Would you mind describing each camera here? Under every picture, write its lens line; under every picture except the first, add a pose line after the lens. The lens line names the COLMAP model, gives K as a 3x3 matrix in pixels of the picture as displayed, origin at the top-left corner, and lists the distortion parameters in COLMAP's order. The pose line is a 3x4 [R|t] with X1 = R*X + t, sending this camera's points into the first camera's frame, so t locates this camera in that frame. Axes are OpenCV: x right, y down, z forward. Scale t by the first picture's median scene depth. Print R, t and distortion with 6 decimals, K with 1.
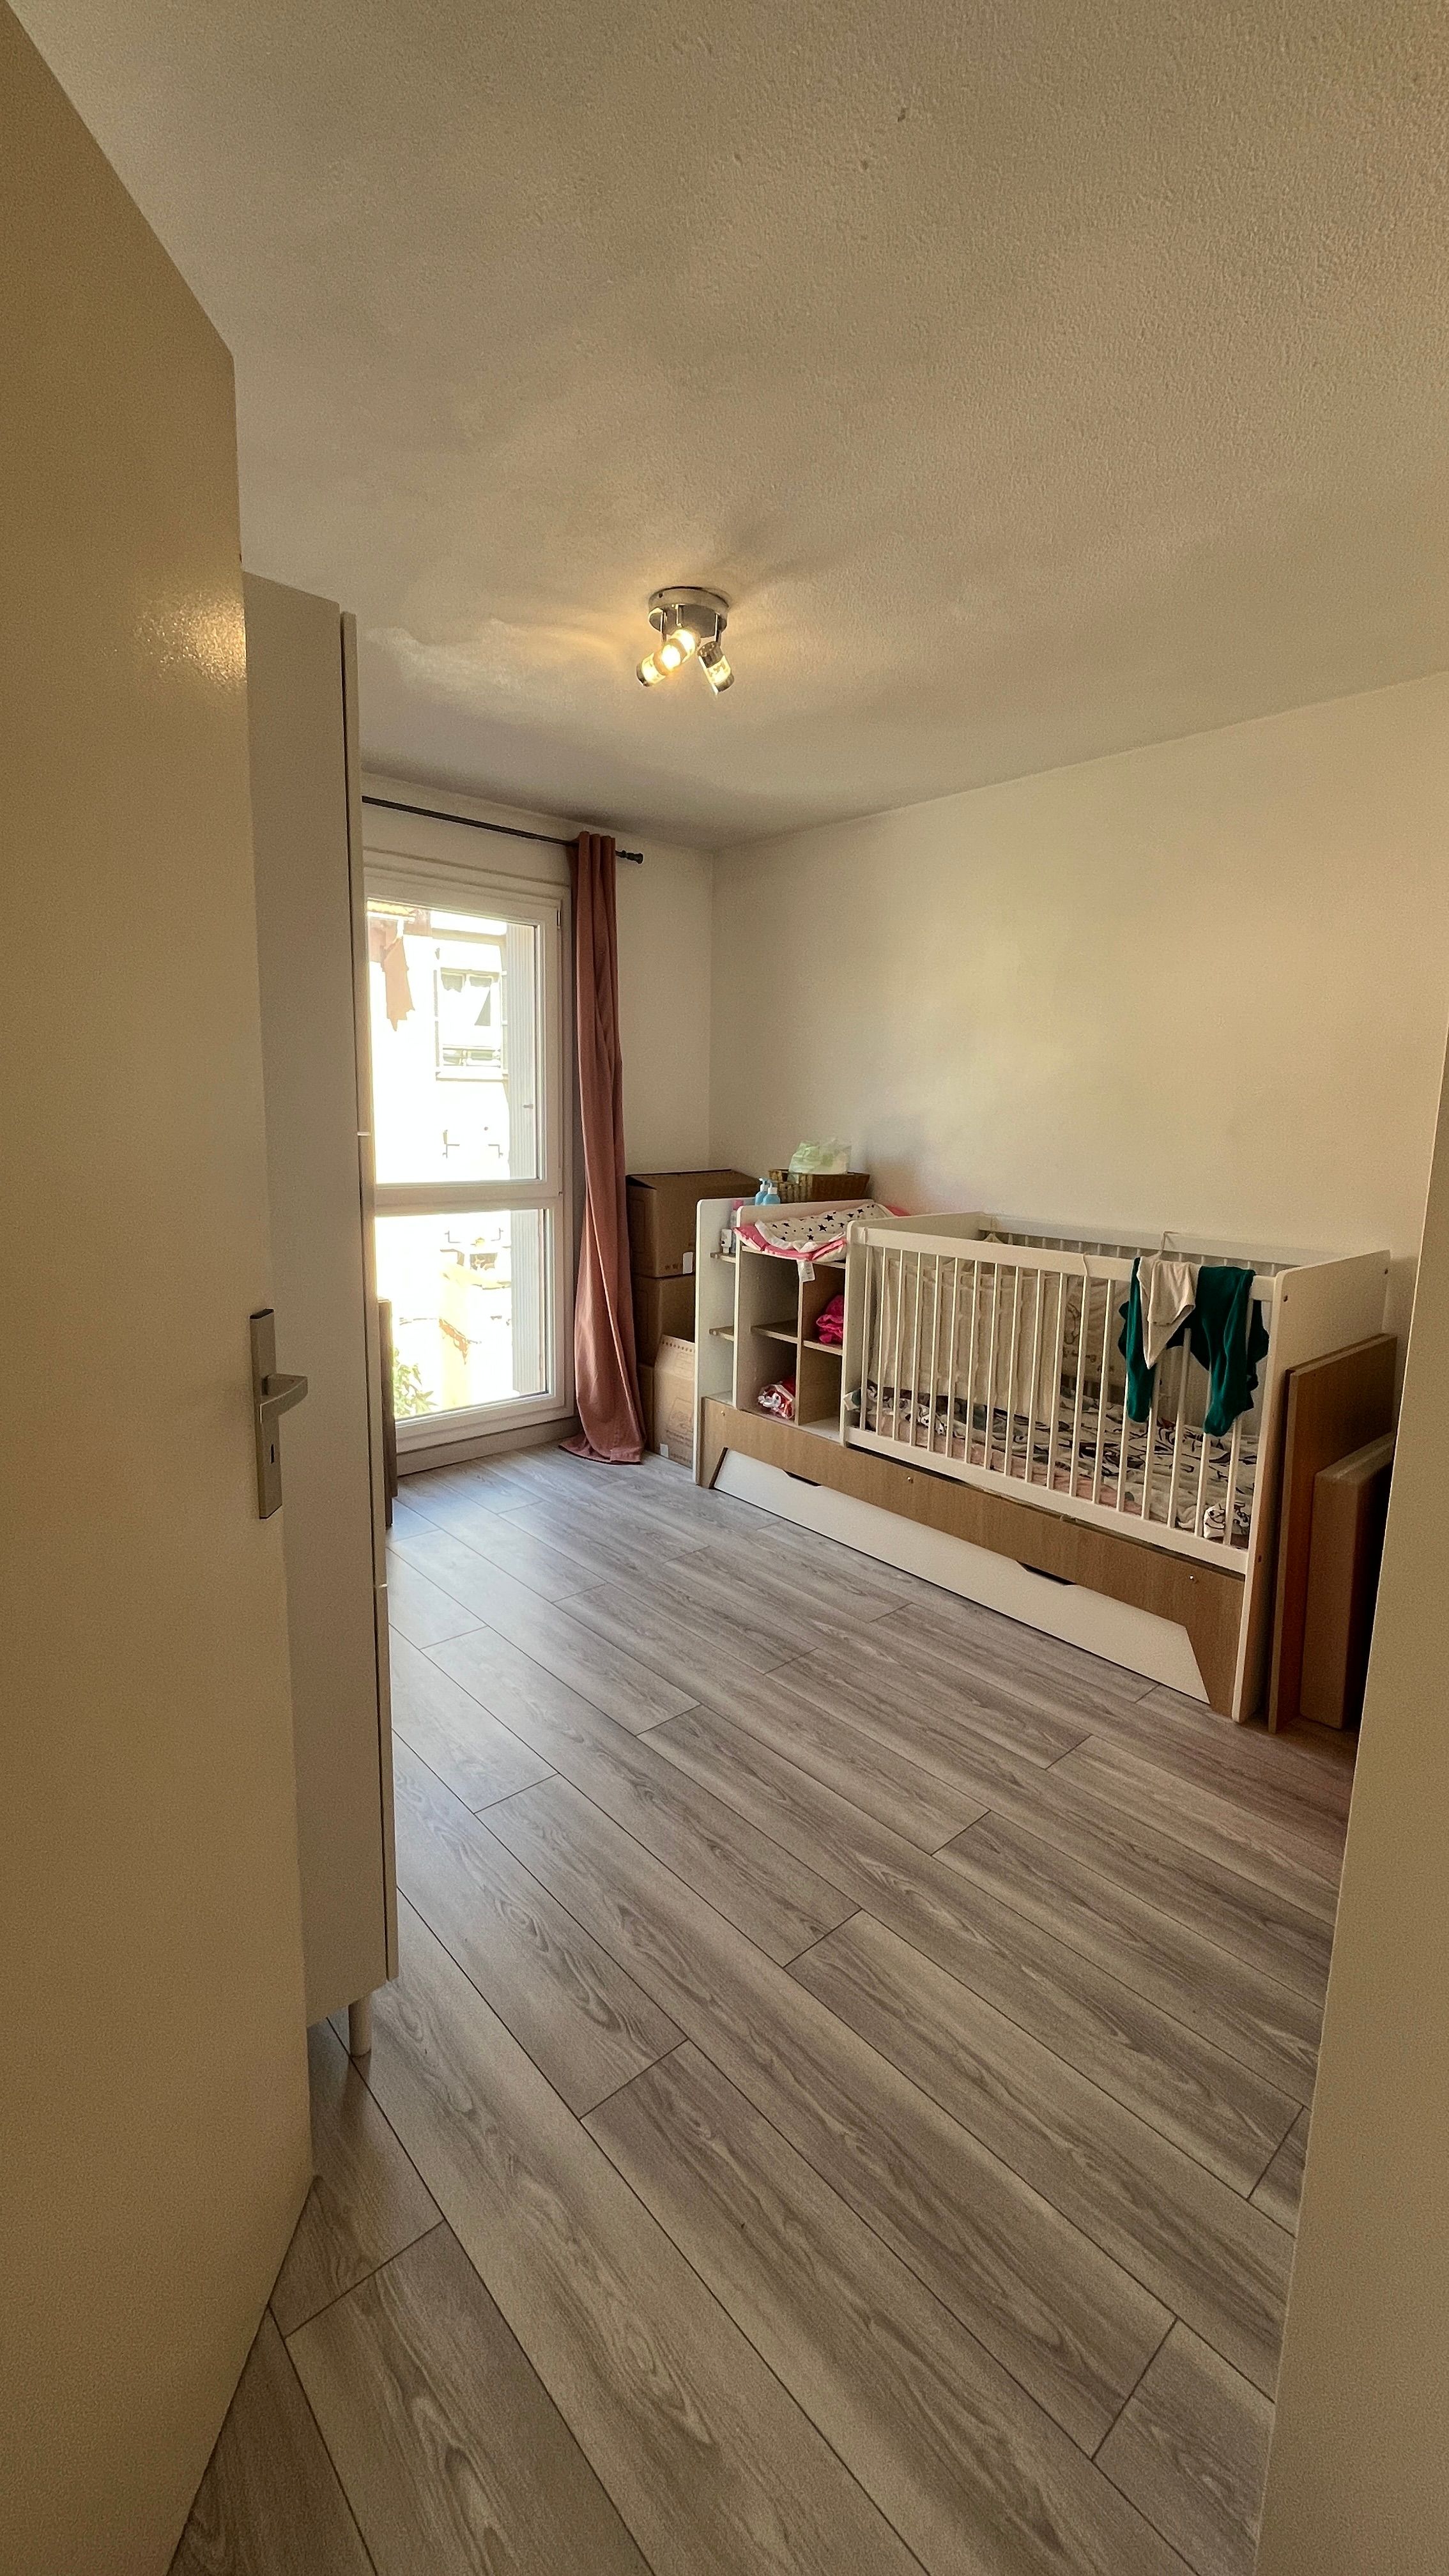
lens RADIAL K [[1061.3, 0, 727.1], [0, 1061.3, 1272.8], [0, 0, 1]] dist [-0.025148, -0.000184]
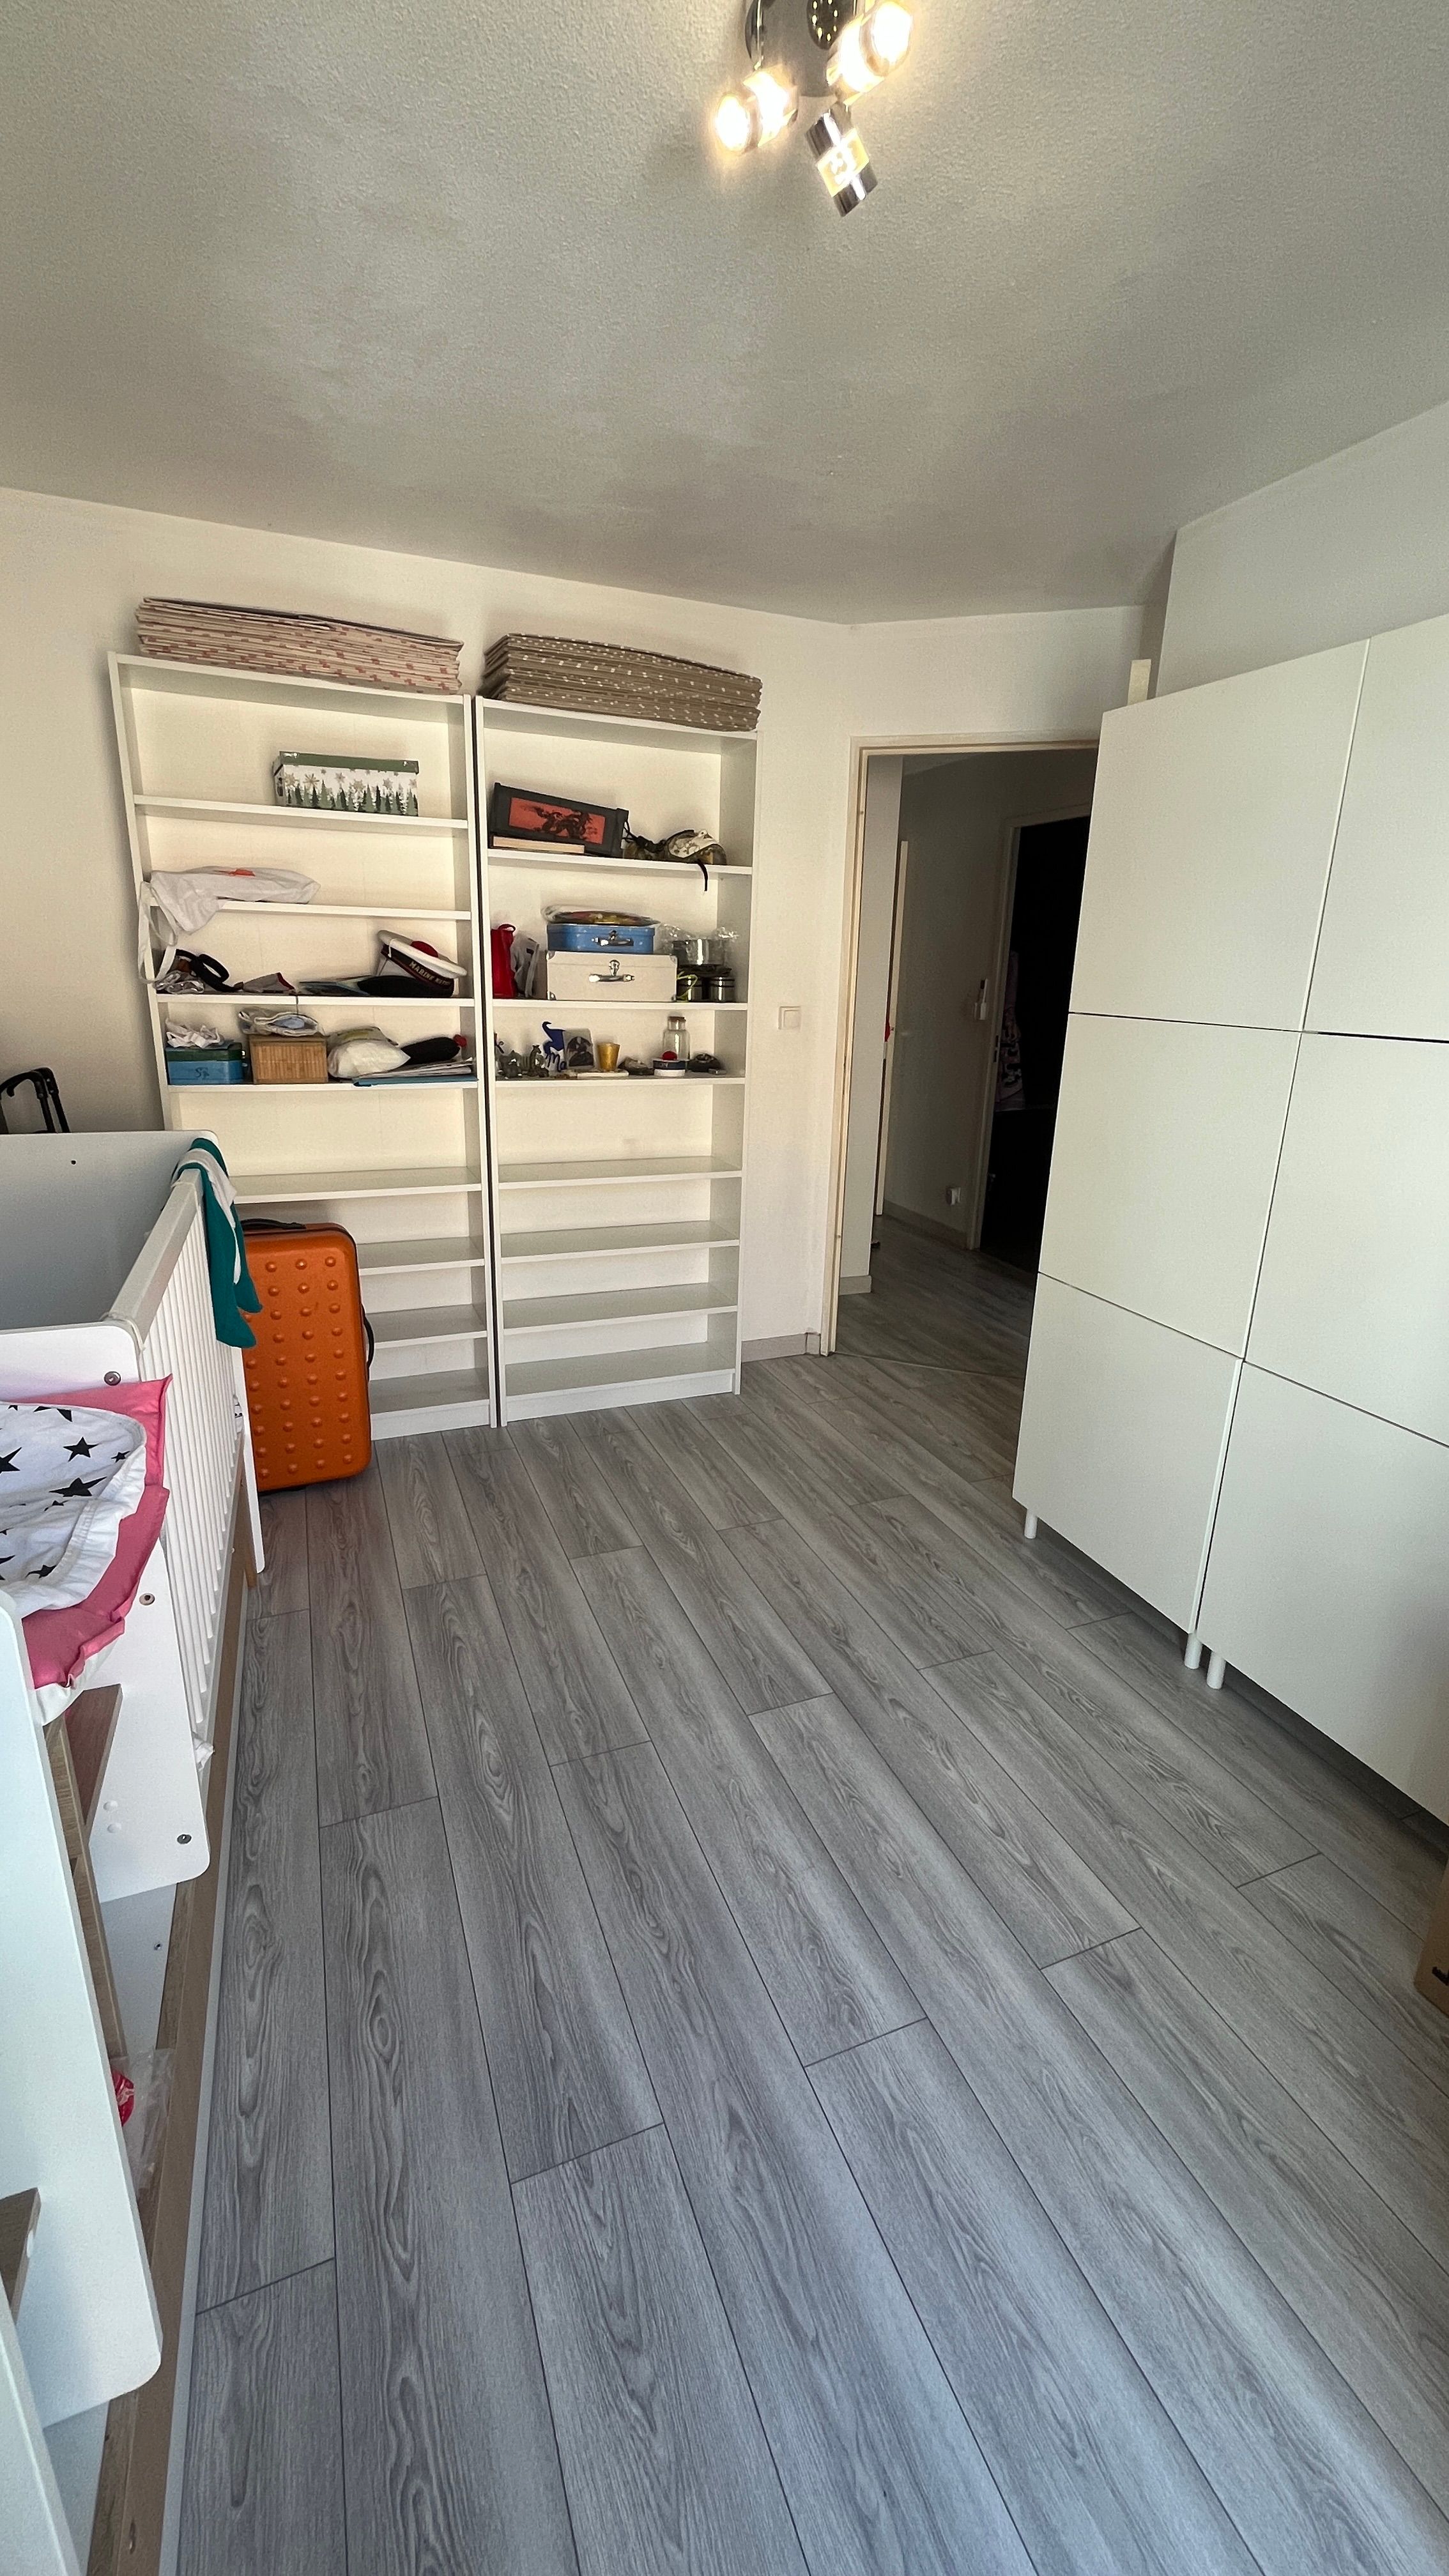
lens RADIAL K [[1019.5, 0, 694.8], [0, 1019.5, 1280.9], [0, 0, 1]] dist [-0.000789, 0.000018]
pose [[-0.931307, -0.154920, 0.329647, -0.216758], [0.004986, 0.899531, 0.436828, -0.287070], [-0.364201, 0.408464, -0.836967, 1.678948]]
